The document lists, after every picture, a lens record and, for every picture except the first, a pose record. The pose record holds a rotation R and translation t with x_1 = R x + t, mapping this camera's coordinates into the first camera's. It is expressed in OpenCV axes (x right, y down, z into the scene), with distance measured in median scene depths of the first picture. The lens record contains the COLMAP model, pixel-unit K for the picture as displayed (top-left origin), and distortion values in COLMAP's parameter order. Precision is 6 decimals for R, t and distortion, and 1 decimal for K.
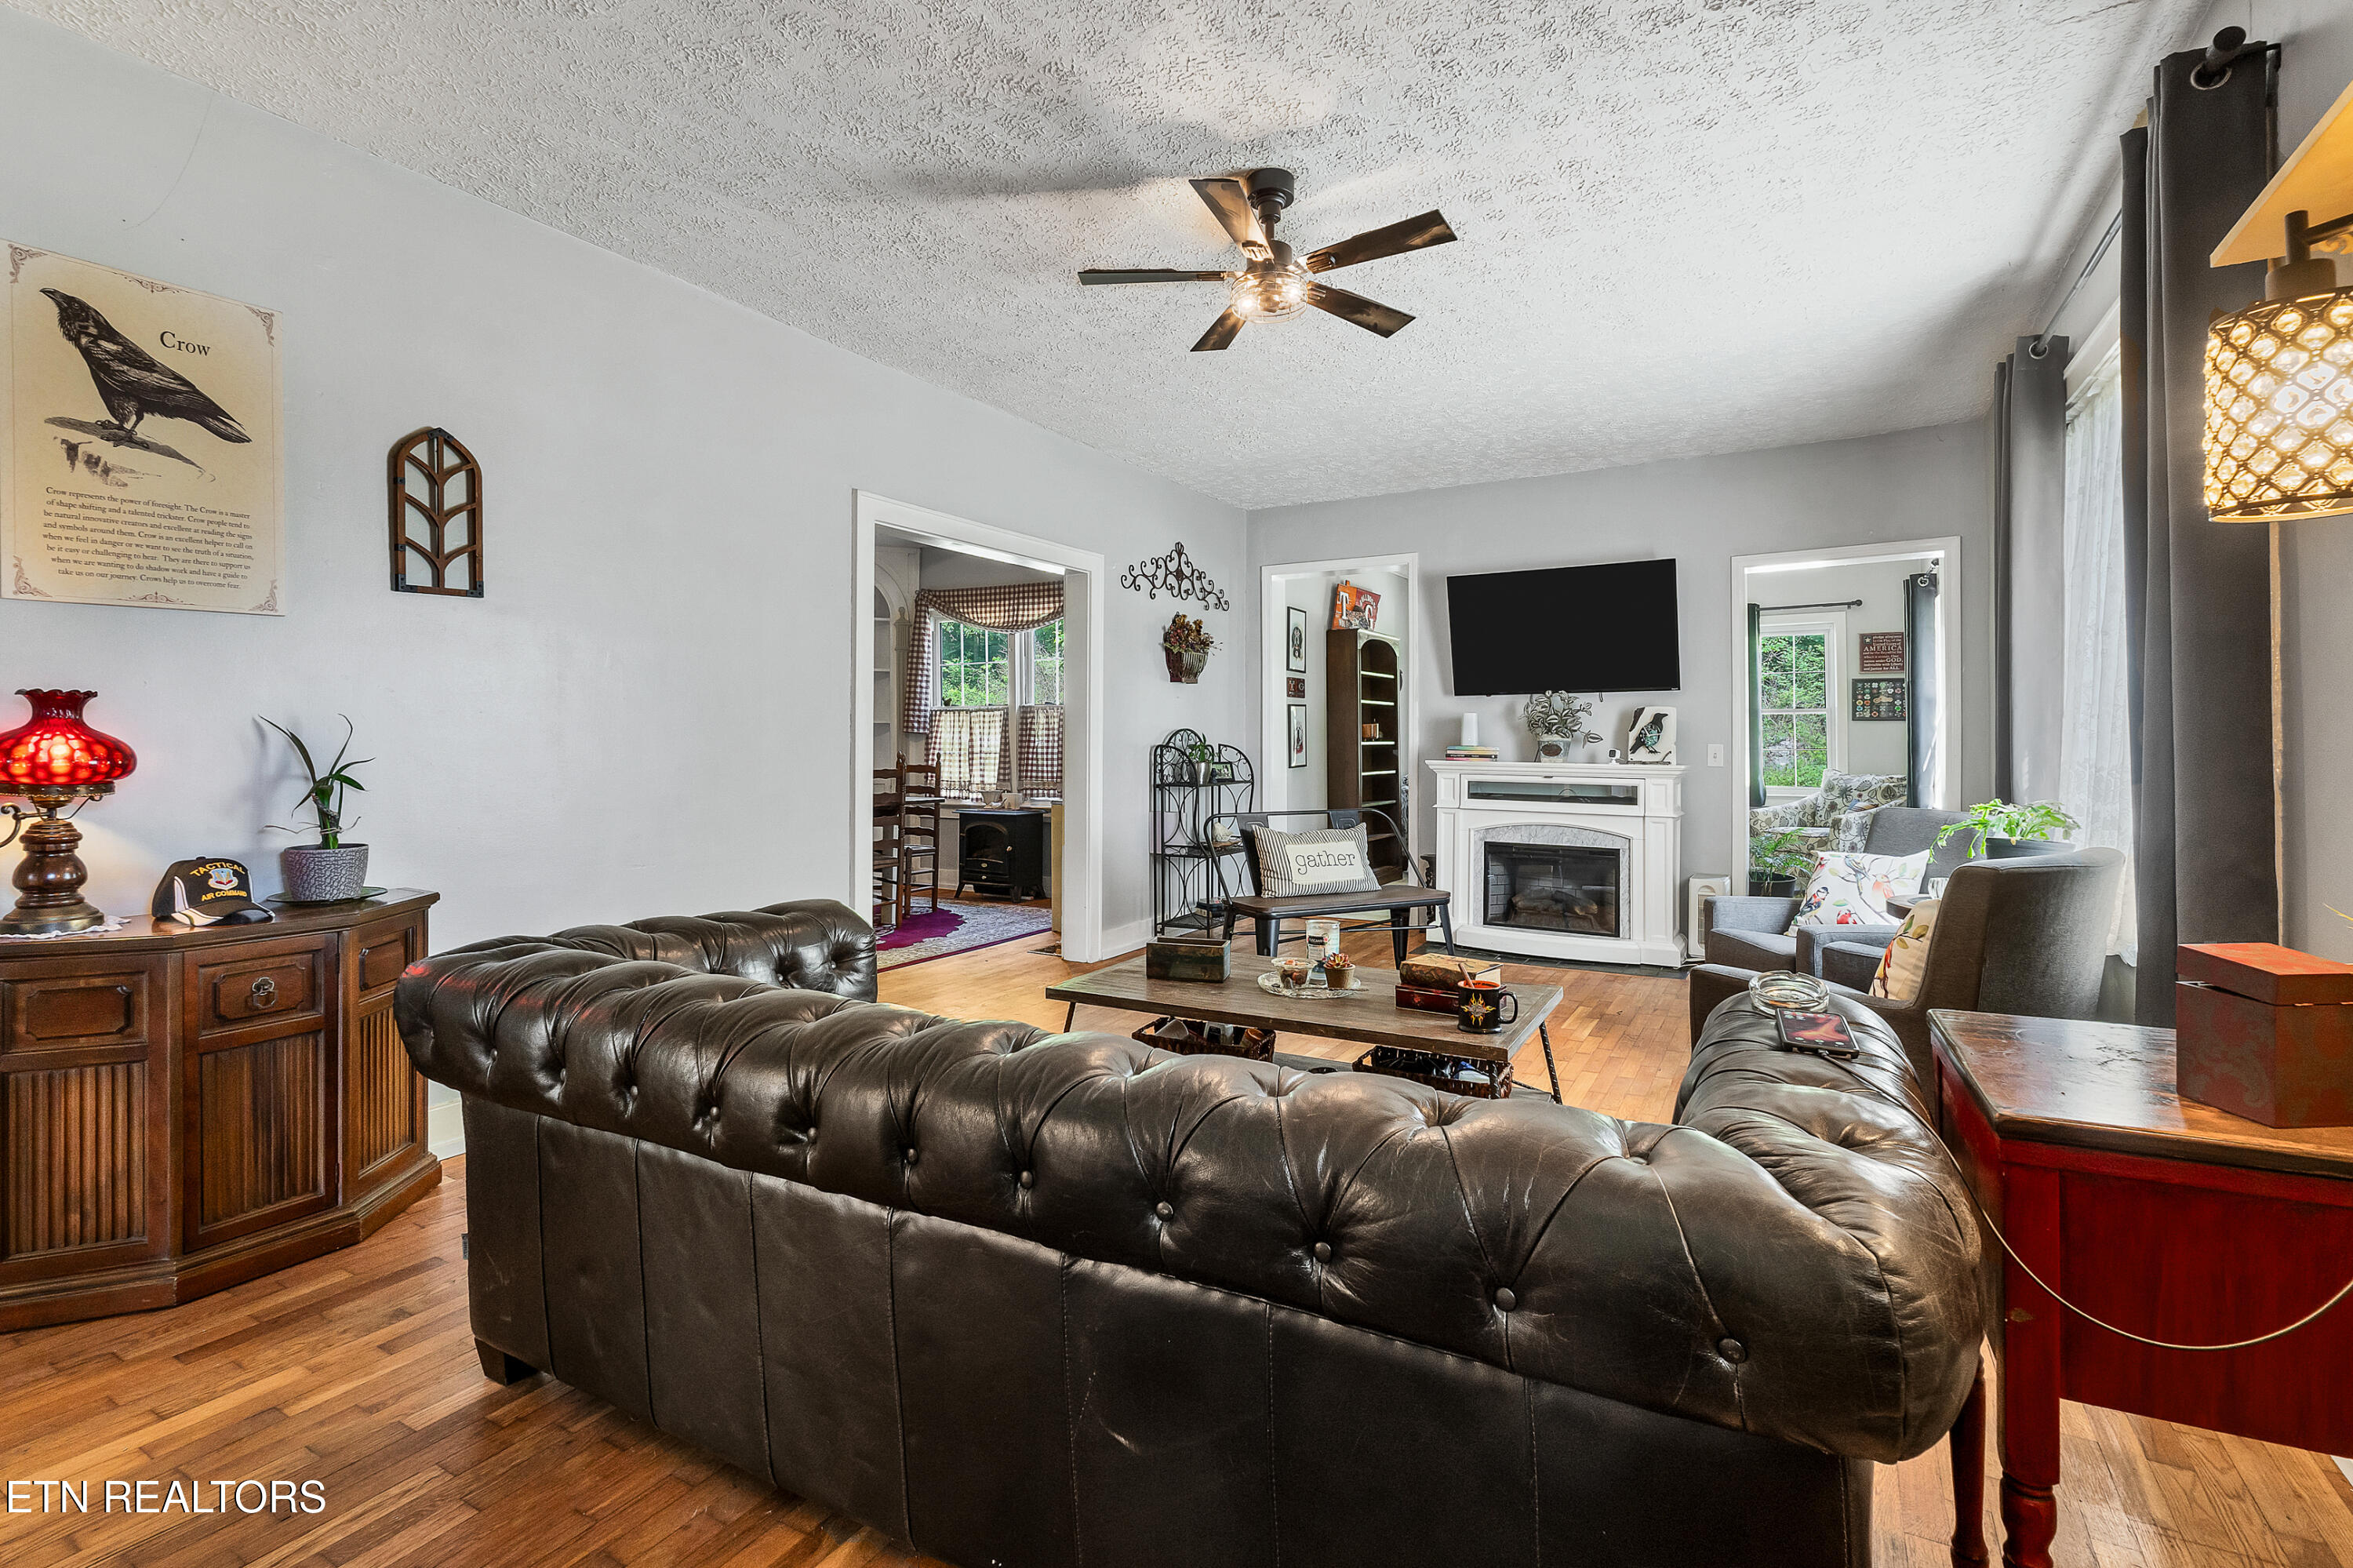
lens RADIAL K [[1093.6, 0, 1159.3], [0, 1093.6, 728.3], [0, 0, 1]] dist [-0.021982, 0.000234]
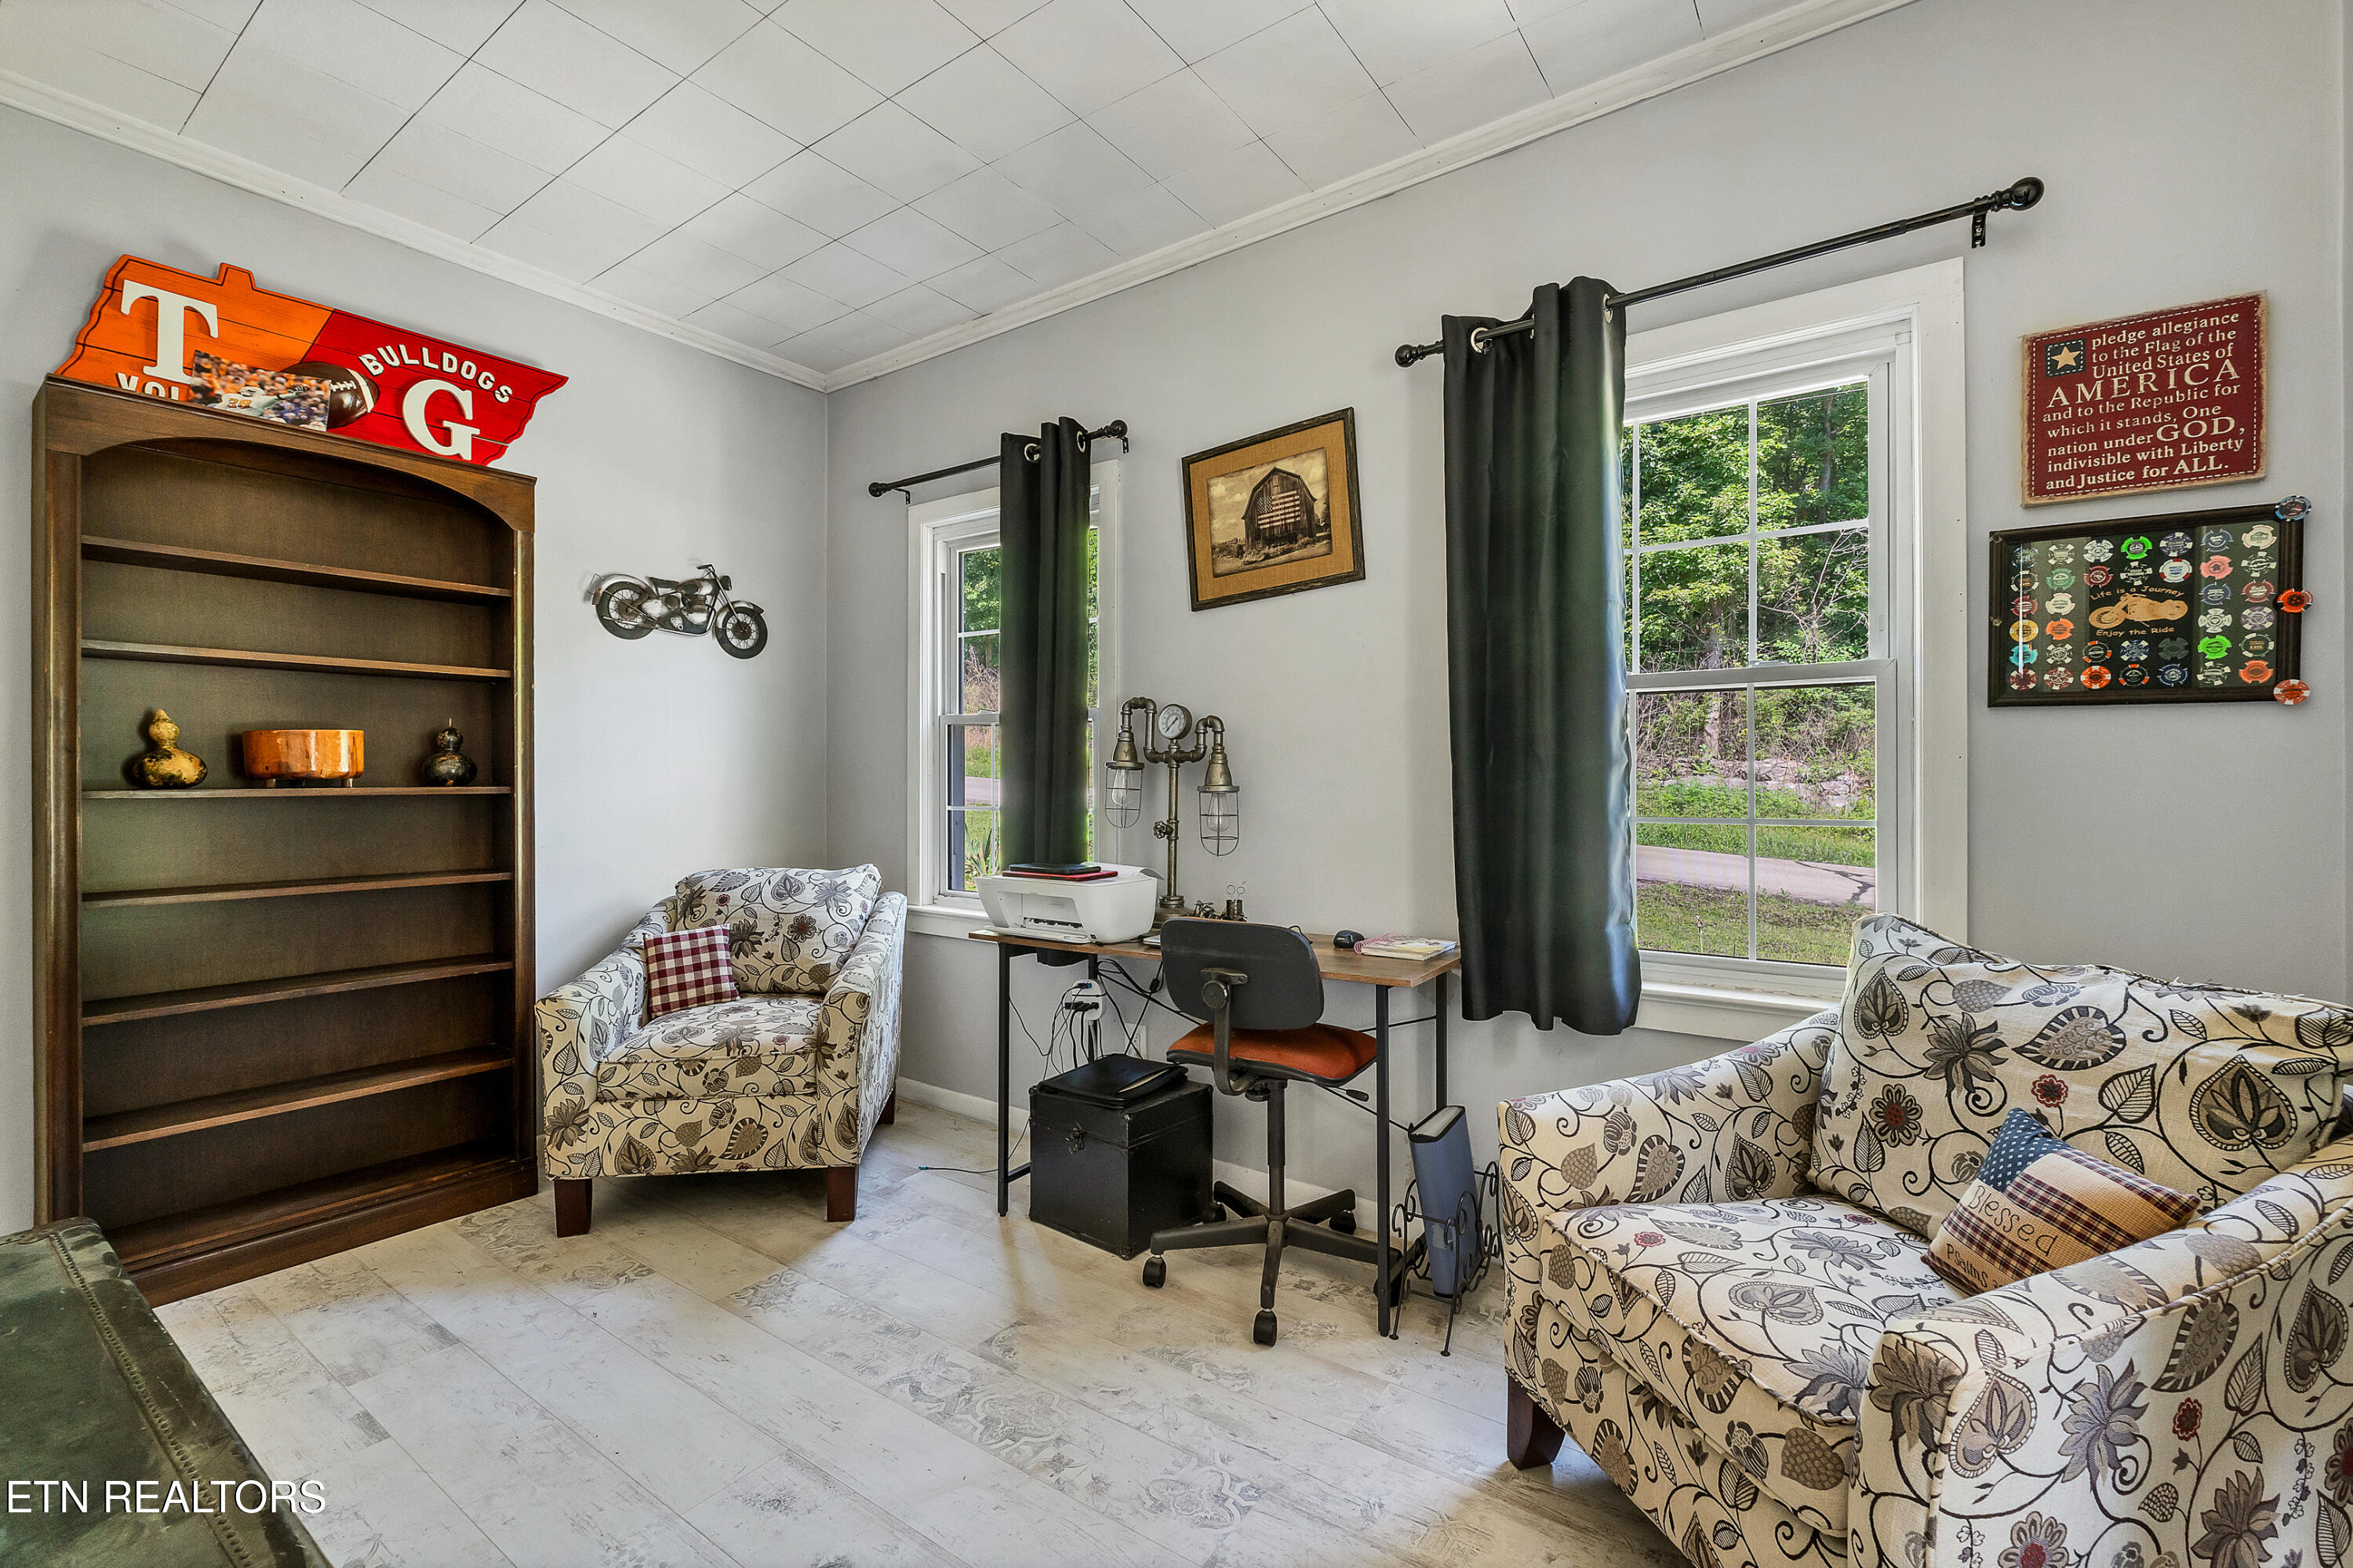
lens RADIAL K [[1016.9, 0, 1156.5], [0, 1016.9, 778.4], [0, 0, 1]] dist [-0.008980, -0.000146]
pose [[0.996549, 0.002543, -0.082973, 0.485154], [-0.001410, 0.999905, 0.013713, 0.006207], [0.083000, -0.013548, 0.996457, 0.778847]]
